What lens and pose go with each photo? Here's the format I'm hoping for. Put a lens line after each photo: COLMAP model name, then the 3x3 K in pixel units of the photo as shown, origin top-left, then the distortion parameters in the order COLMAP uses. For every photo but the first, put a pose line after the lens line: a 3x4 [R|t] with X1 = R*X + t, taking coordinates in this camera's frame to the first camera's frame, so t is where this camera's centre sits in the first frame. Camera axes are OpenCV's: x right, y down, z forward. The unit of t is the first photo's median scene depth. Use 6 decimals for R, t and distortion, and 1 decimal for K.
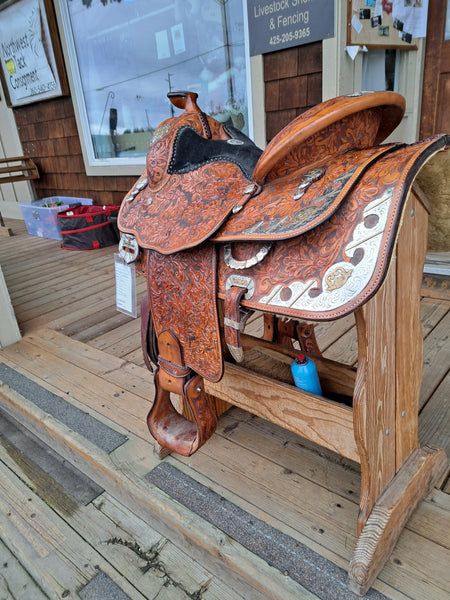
lens RADIAL K [[440.3, 0, 221.3], [0, 440.3, 299.0], [0, 0, 1]] dist [0.042892, -0.035516]
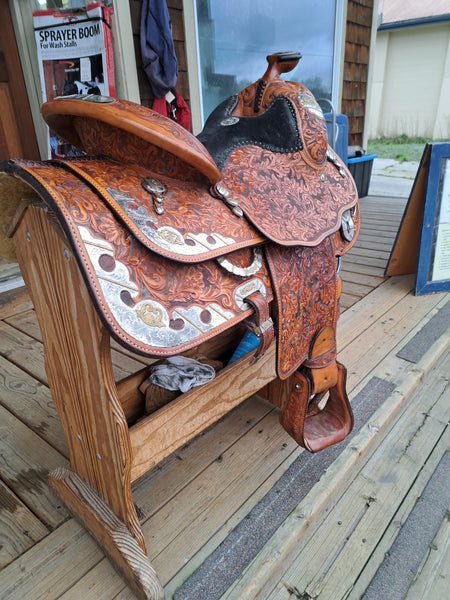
lens RADIAL K [[439.1, 0, 231.7], [0, 439.1, 306.3], [0, 0, 1]] dist [0.056104, -0.050140]
pose [[-0.030048, -0.315215, 0.948544, -0.793724], [0.384188, 0.872433, 0.302093, -0.238900], [-0.922766, 0.373497, 0.094888, 0.850178]]
